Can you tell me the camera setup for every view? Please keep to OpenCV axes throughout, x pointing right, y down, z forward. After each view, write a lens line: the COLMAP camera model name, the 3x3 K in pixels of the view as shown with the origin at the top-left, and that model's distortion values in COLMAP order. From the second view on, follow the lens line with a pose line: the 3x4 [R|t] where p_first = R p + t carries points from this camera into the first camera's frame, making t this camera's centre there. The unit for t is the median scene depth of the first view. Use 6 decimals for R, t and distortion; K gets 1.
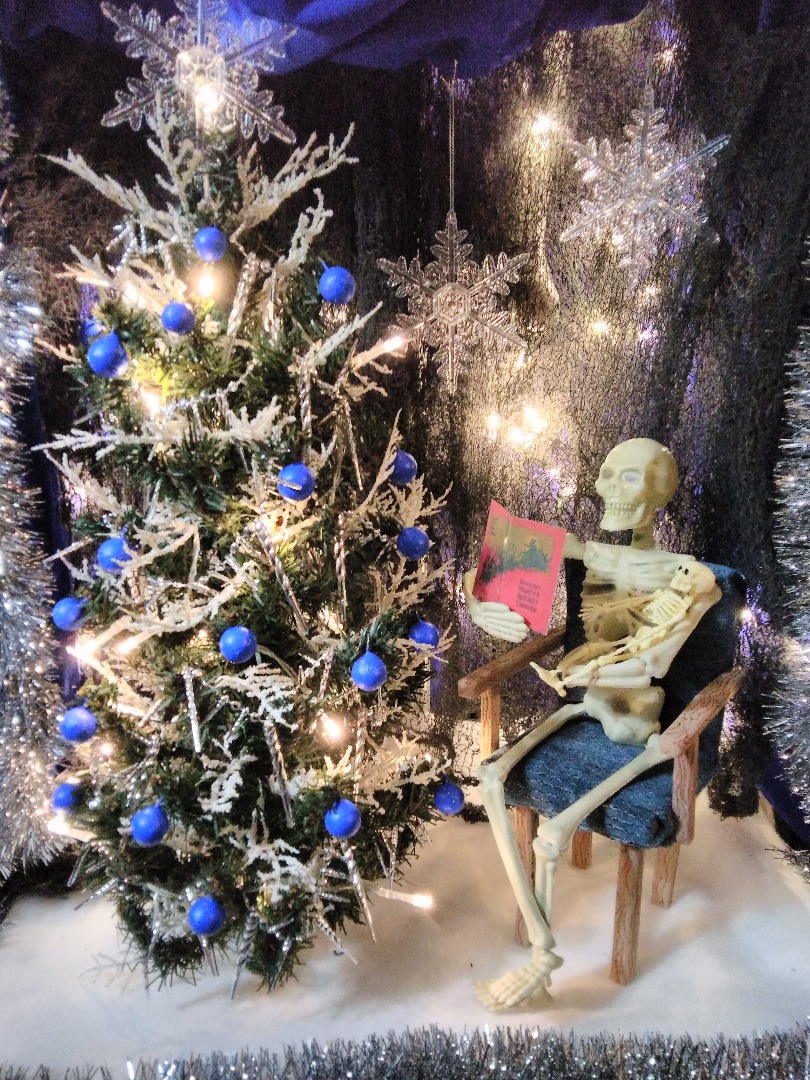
lens RADIAL K [[862.7, 0, 405.0], [0, 862.7, 540.0], [0, 0, 1]] dist [0.001550, 0.000782]
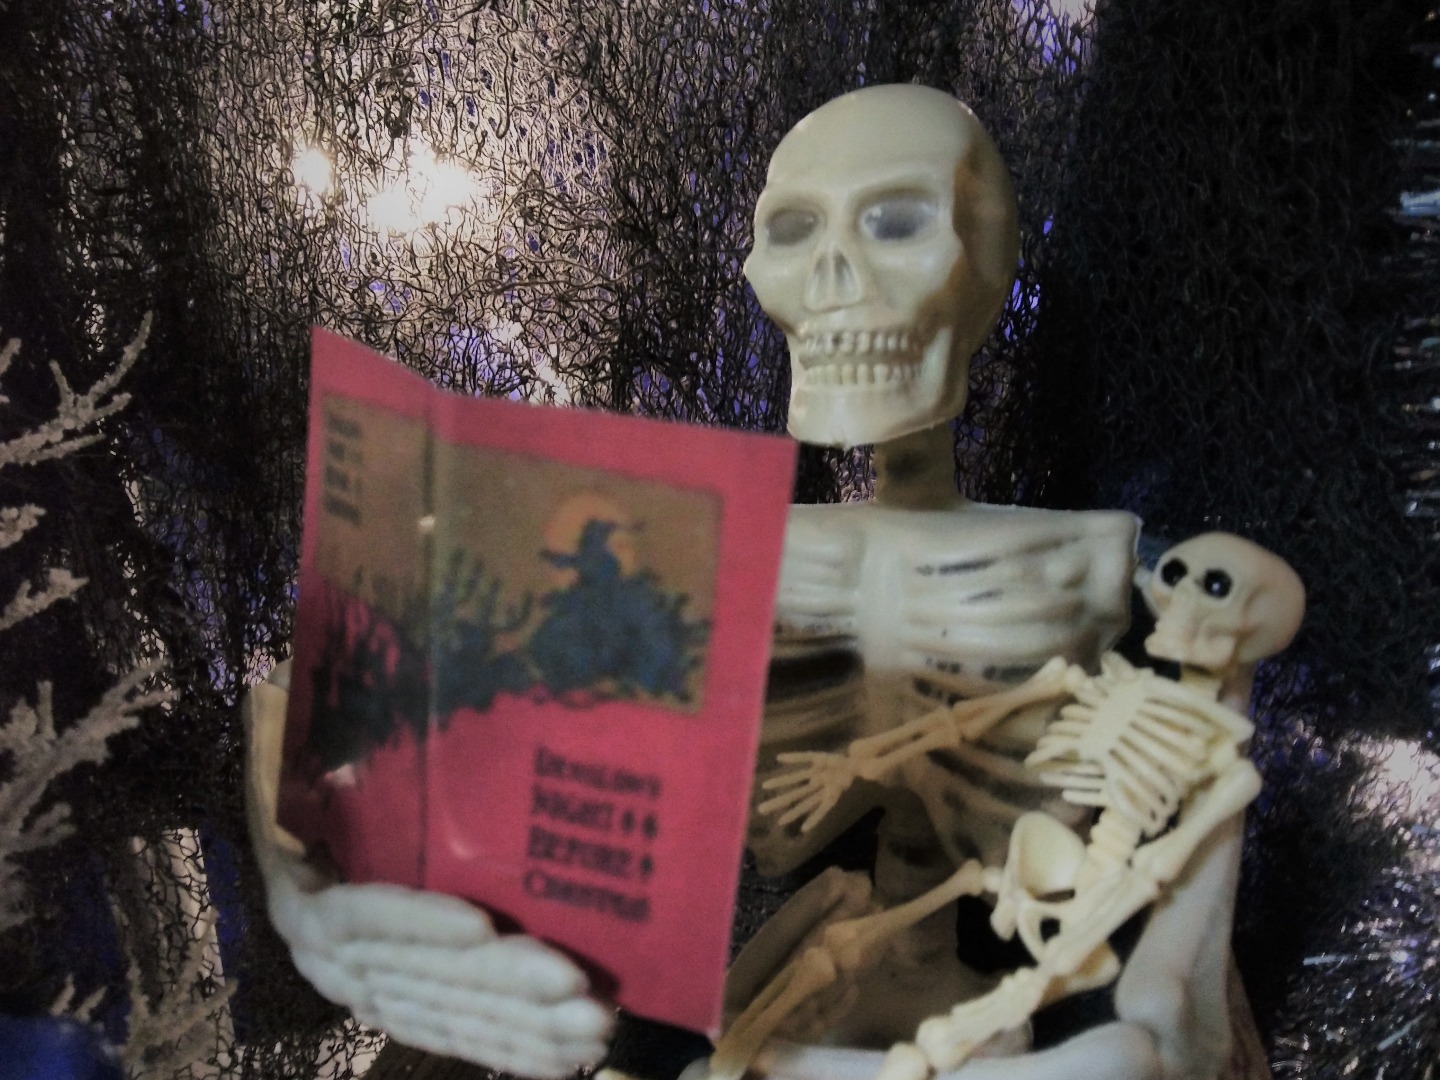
lens RADIAL K [[1150.2, 0, 720.0], [0, 1150.2, 540.0], [0, 0, 1]] dist [0.001550, 0.000782]
pose [[0.915142, -0.115847, 0.386128, 0.075635], [0.105177, 0.993259, 0.048726, -0.004012], [-0.389170, -0.003980, 0.921157, 0.700666]]
